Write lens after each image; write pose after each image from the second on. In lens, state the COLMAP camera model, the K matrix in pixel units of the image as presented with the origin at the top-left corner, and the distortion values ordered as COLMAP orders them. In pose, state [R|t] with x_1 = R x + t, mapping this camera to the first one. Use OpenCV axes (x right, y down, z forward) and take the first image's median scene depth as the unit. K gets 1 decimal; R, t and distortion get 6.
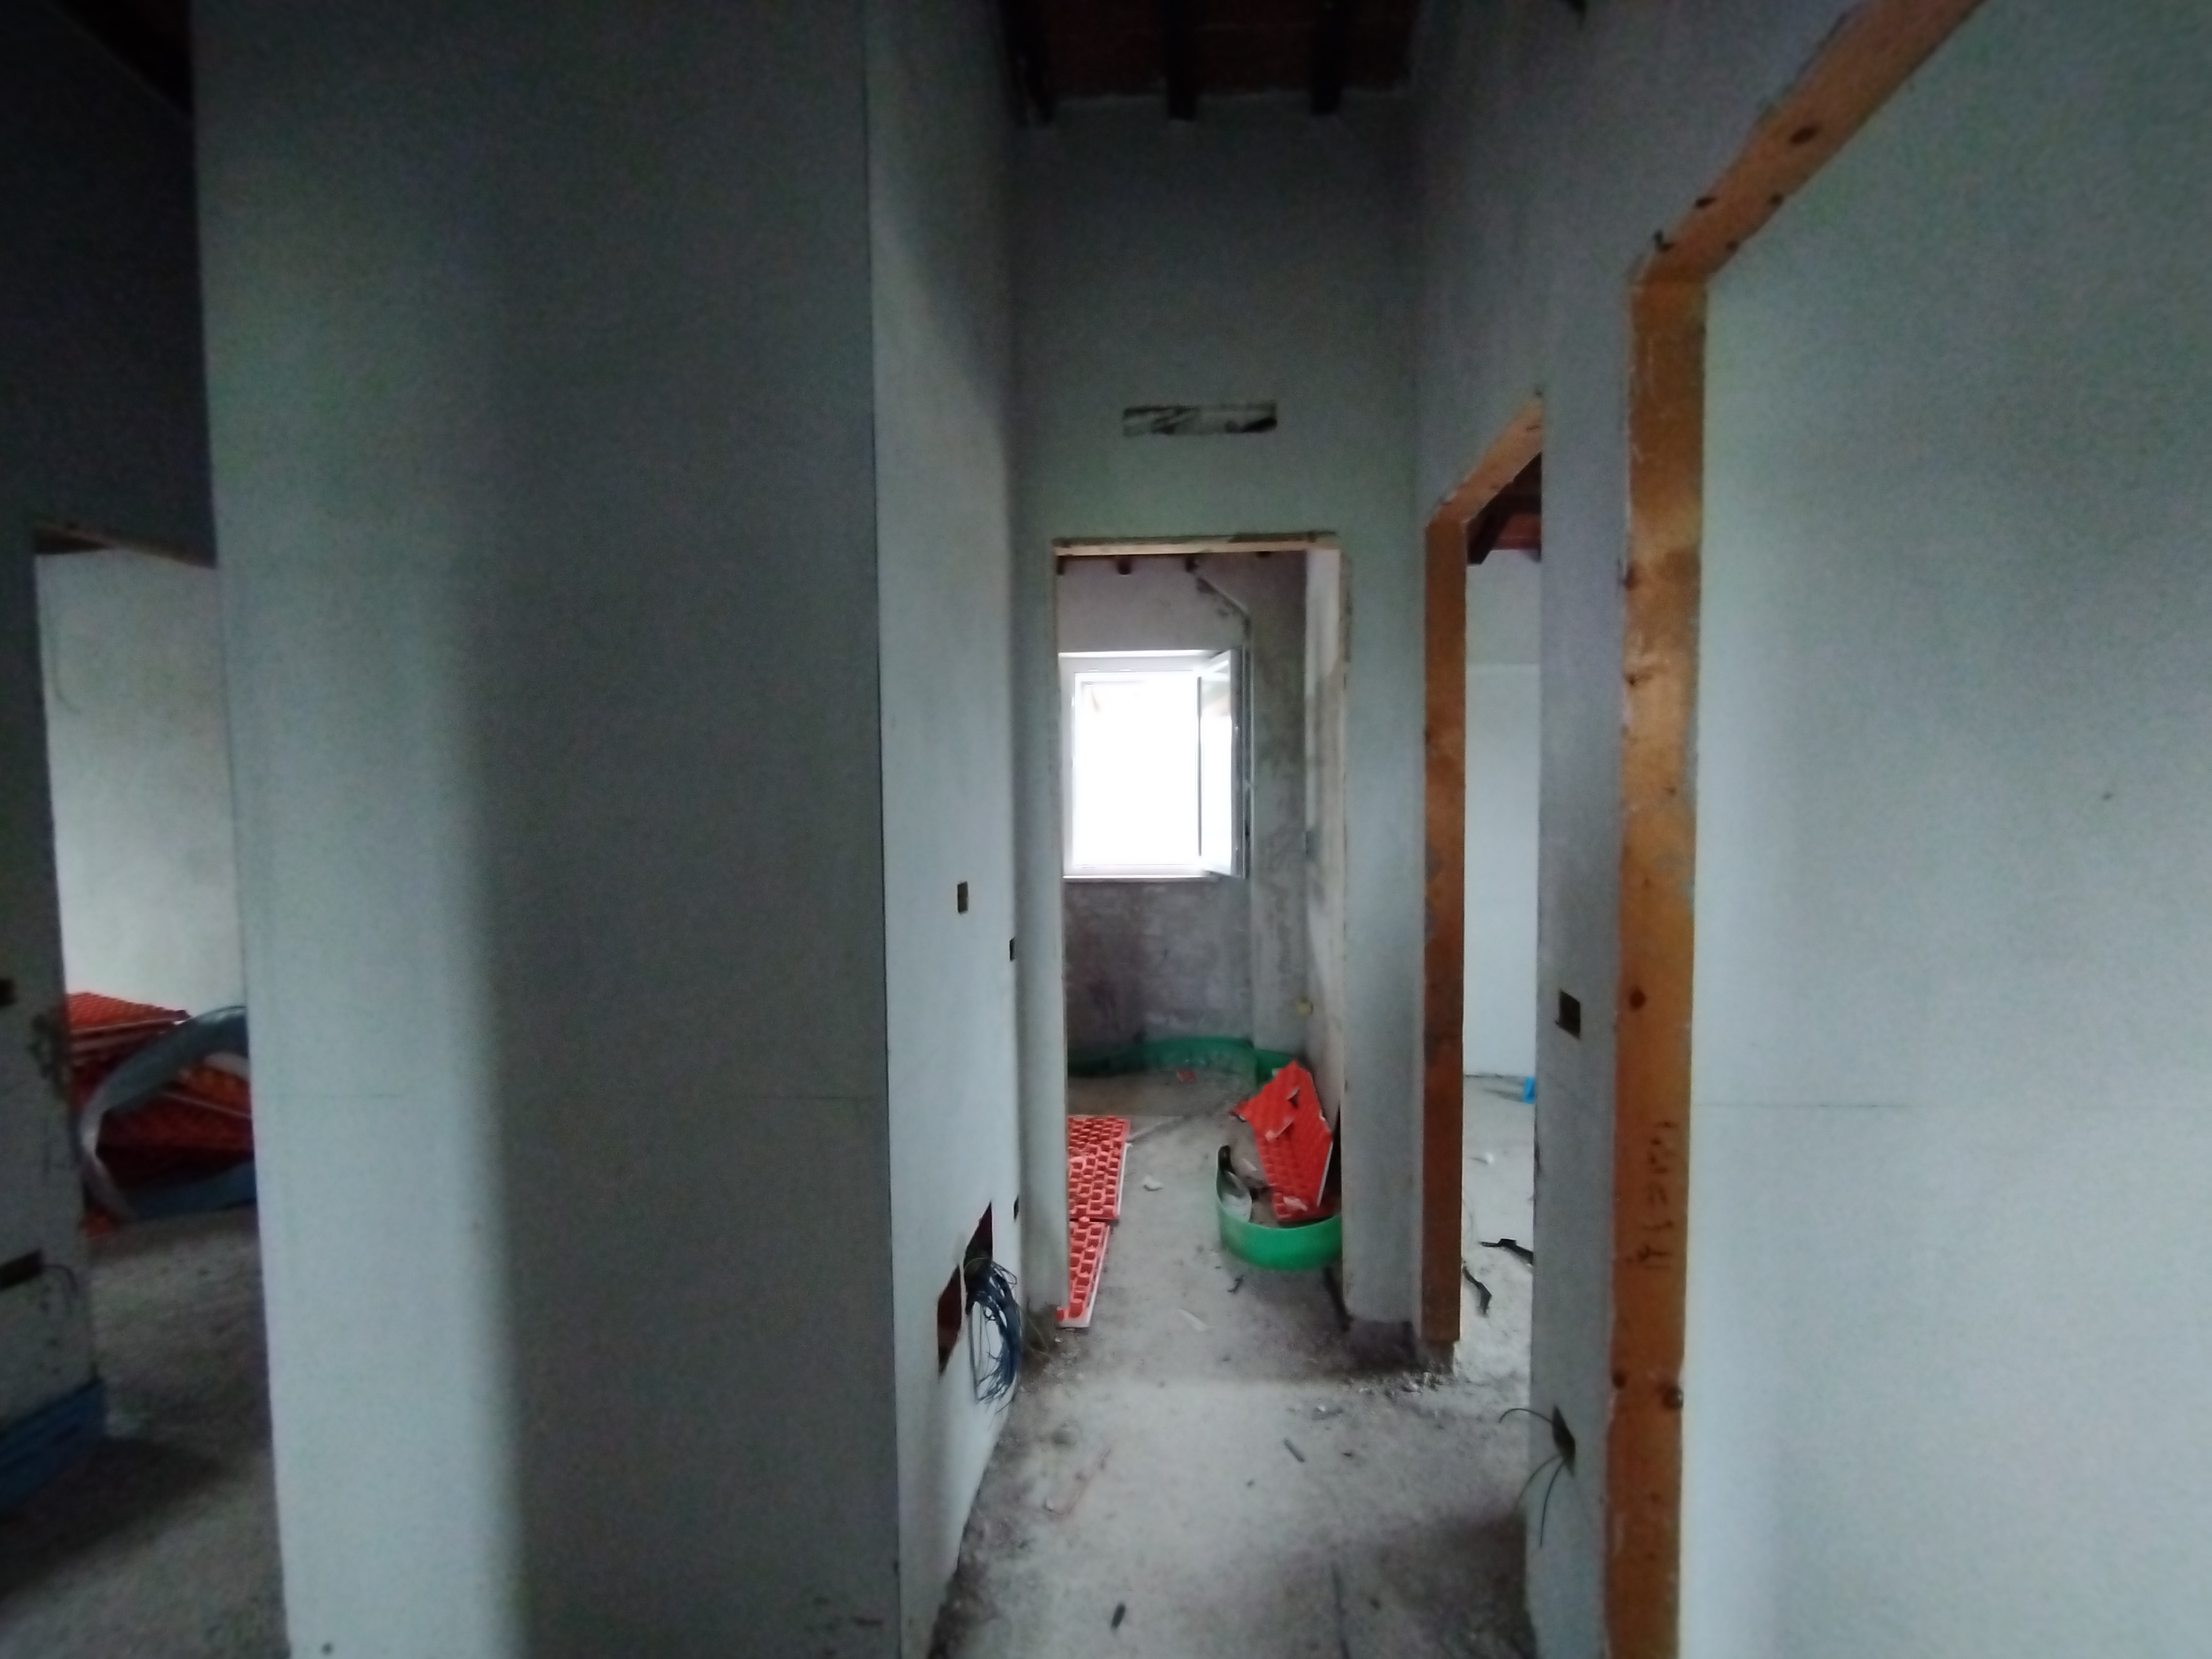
lens RADIAL K [[1010.1, 0, 1142.9], [0, 1010.1, 850.8], [0, 0, 1]] dist [0.000577, 0.000271]
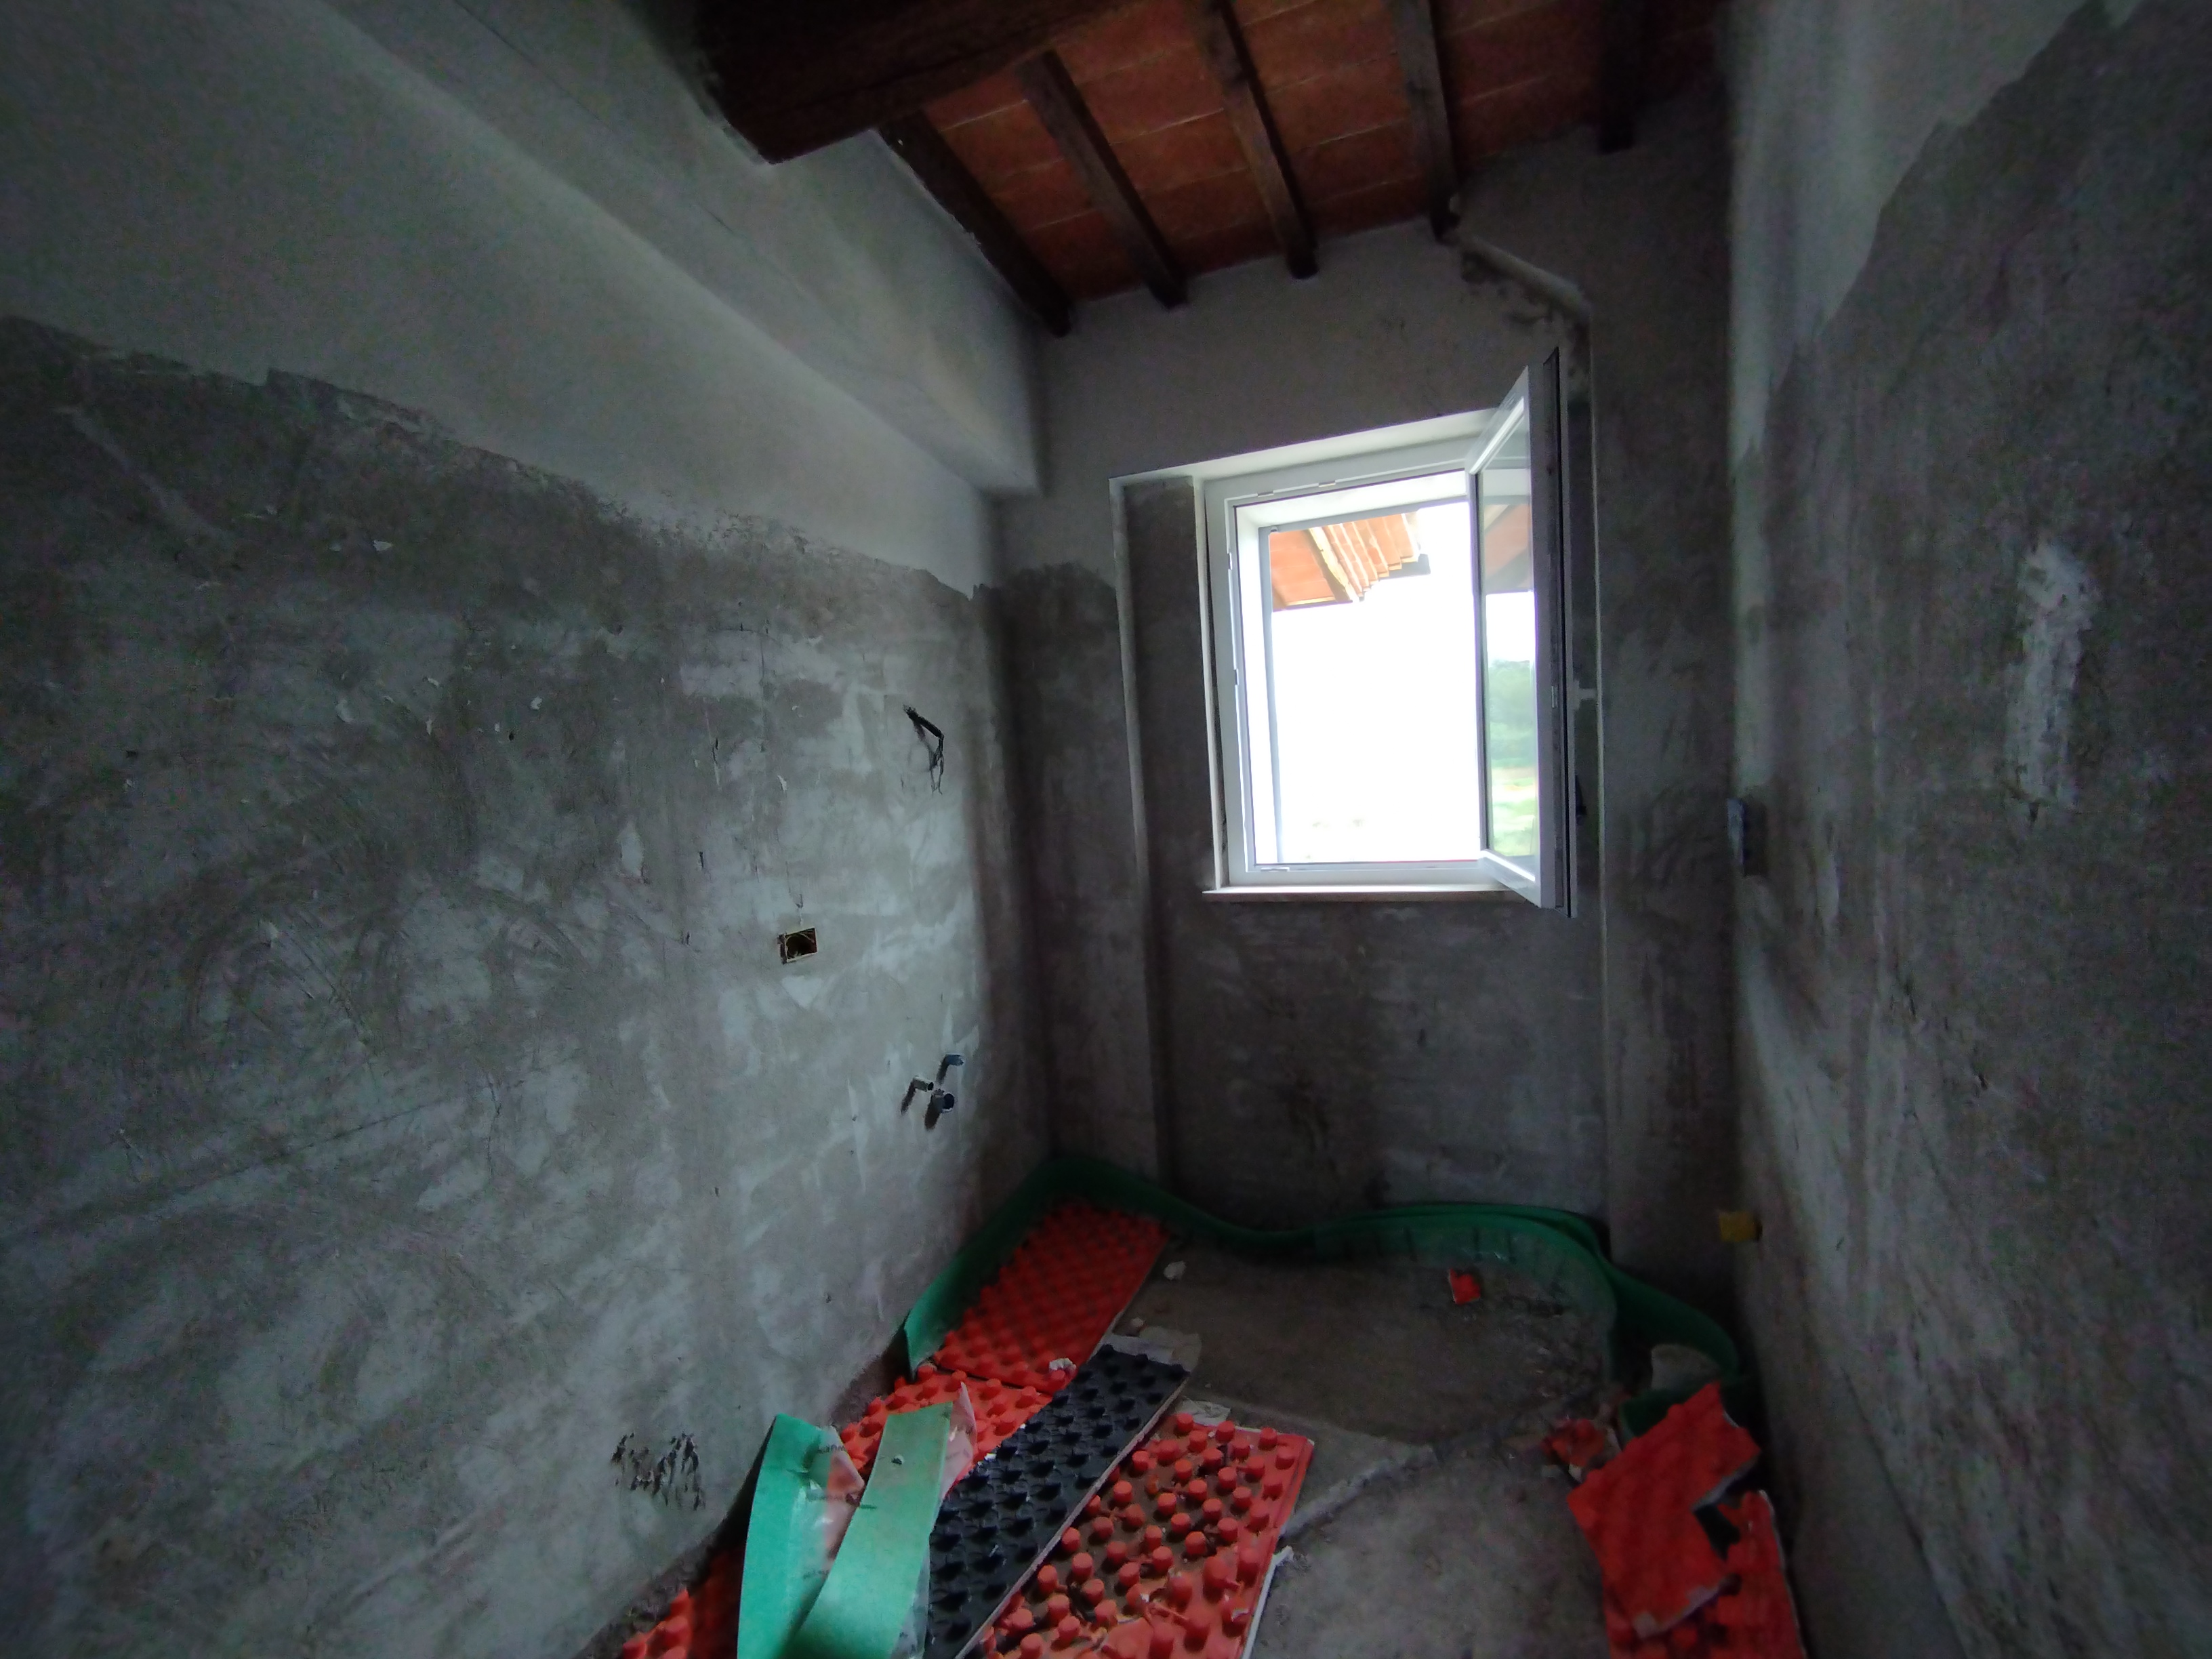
lens RADIAL K [[1011.2, 0, 1144.0], [0, 1011.2, 860.3], [0, 0, 1]] dist [-0.003422, -0.000089]
pose [[0.941783, -0.019841, -0.335636, 0.067562], [0.045529, 0.996588, 0.068840, -0.031441], [0.333125, -0.080113, 0.939473, 0.503642]]
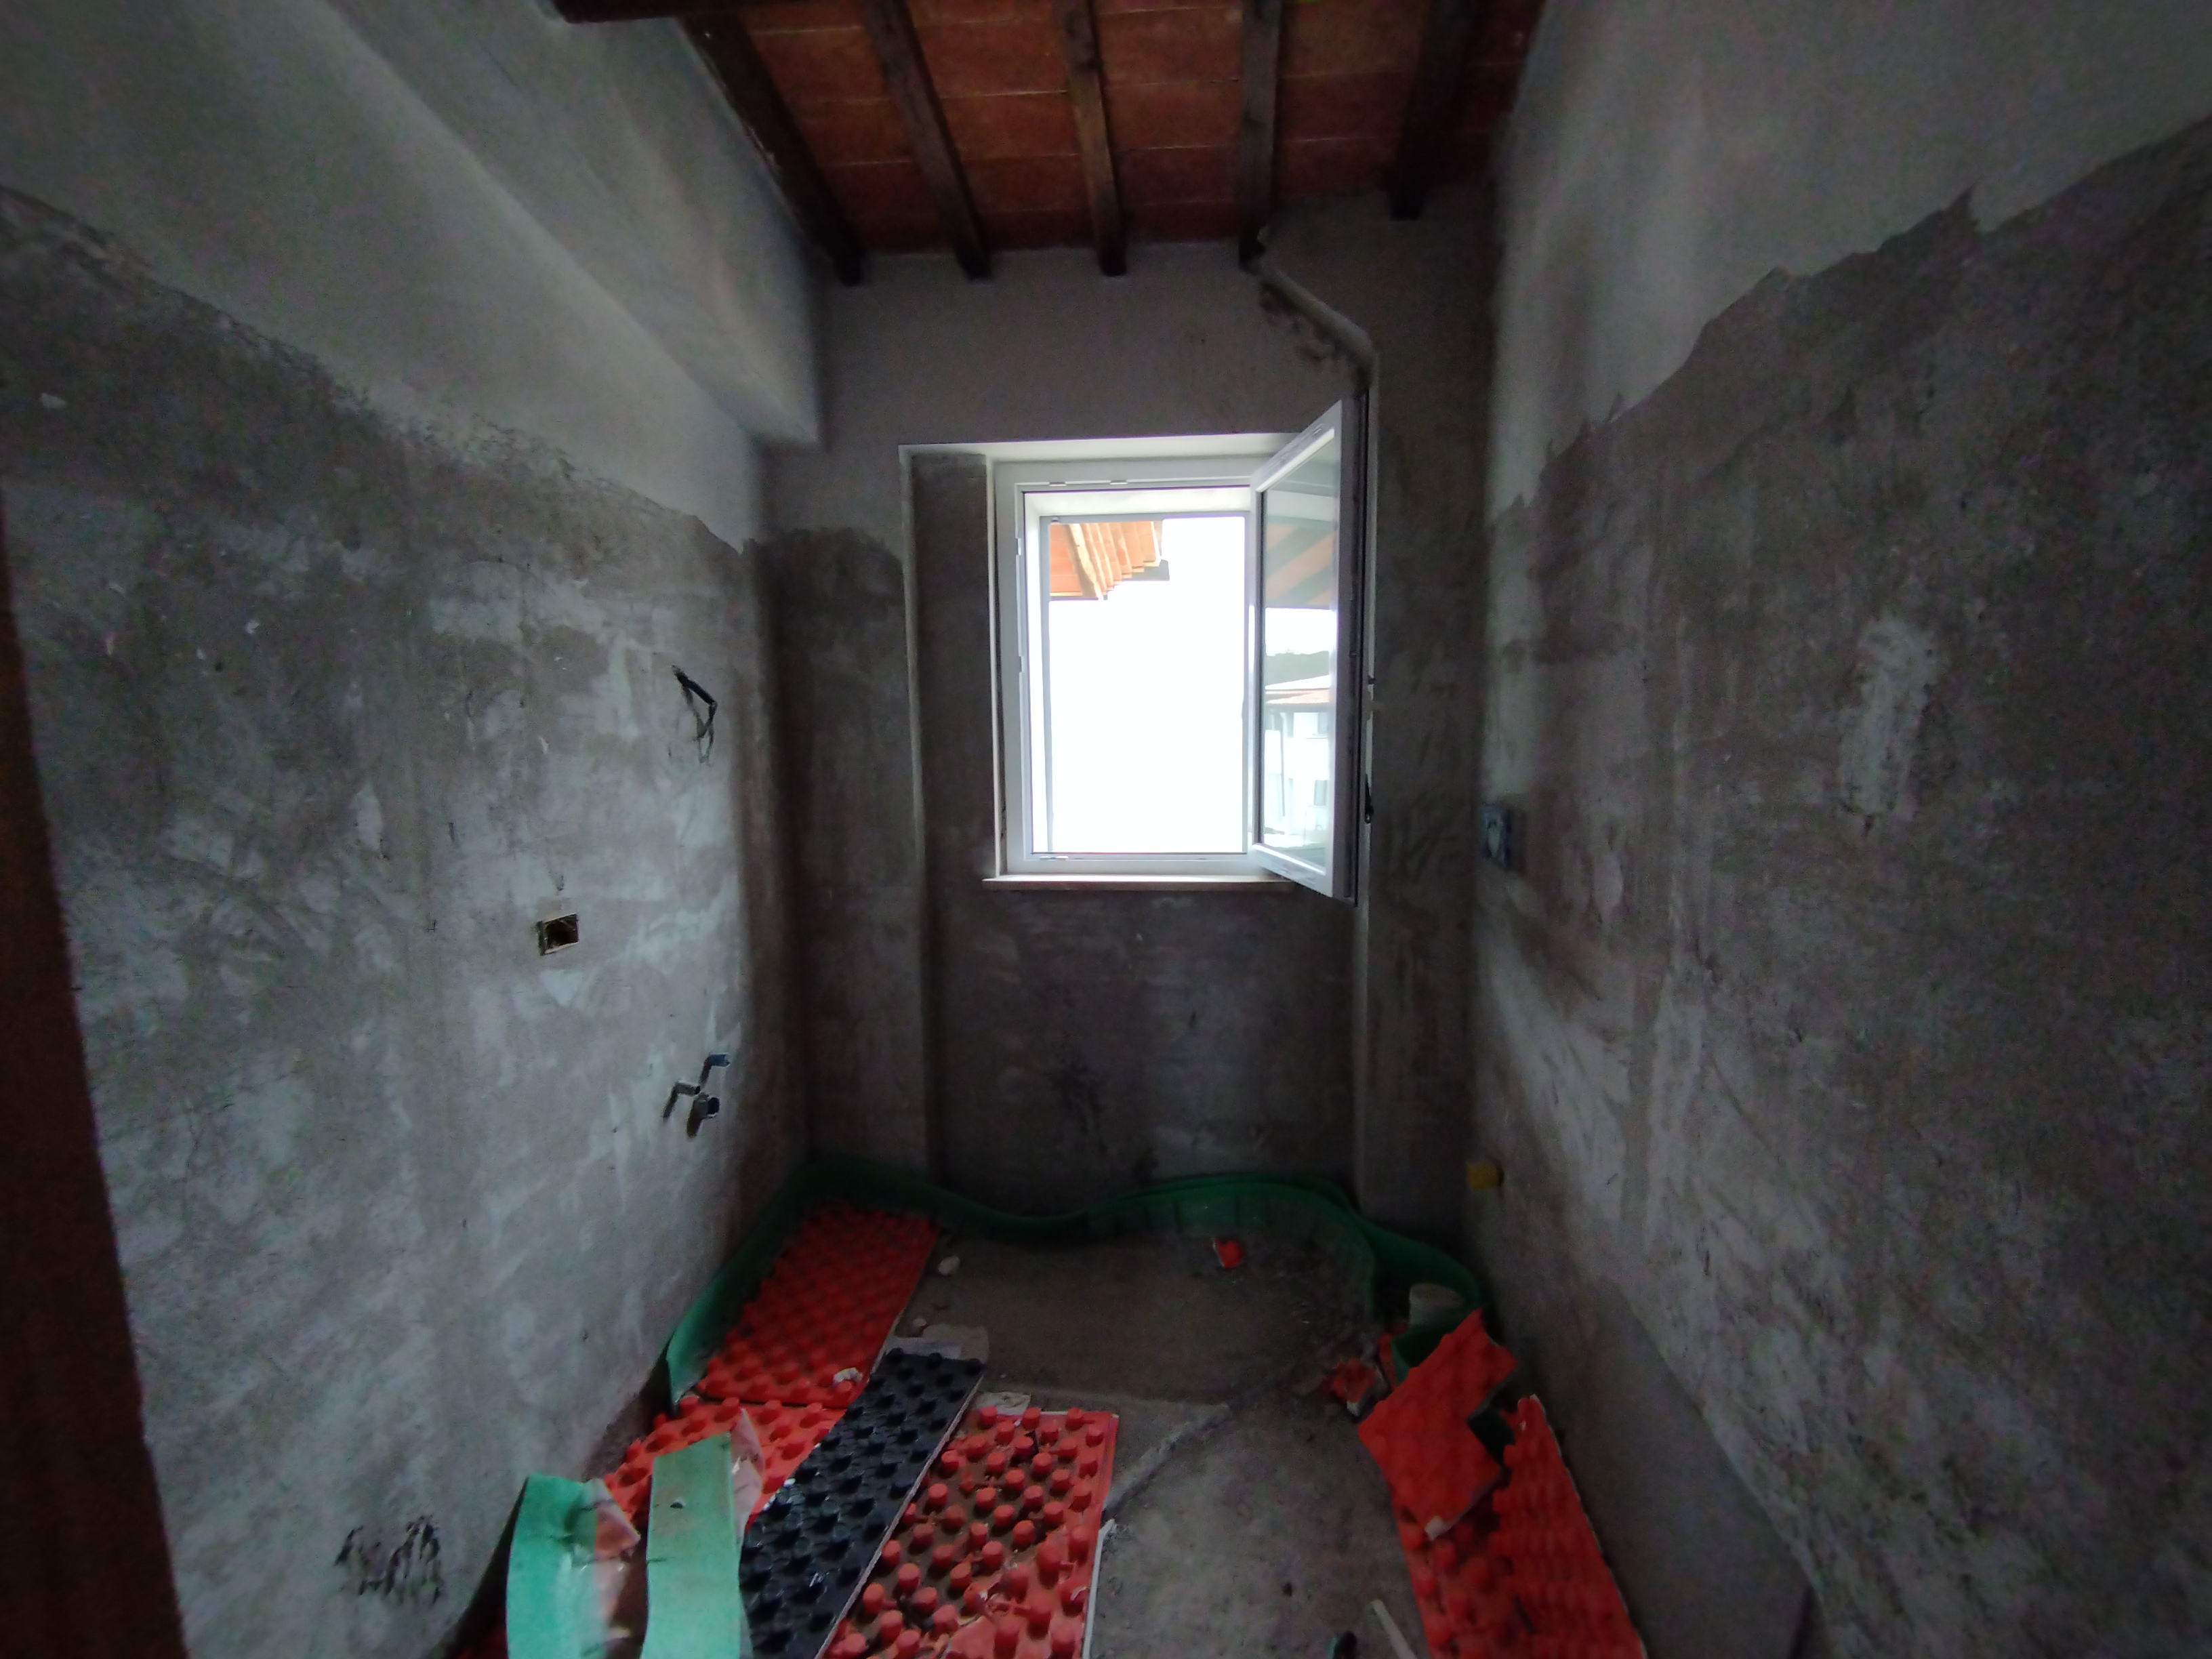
lens RADIAL K [[1011.2, 0, 1144.0], [0, 1011.2, 860.3], [0, 0, 1]] dist [-0.003422, -0.000089]
pose [[0.999680, 0.003490, -0.025039, 0.010155], [-0.001349, 0.996378, 0.085024, -0.031357], [0.025245, -0.084963, 0.996064, 0.492755]]
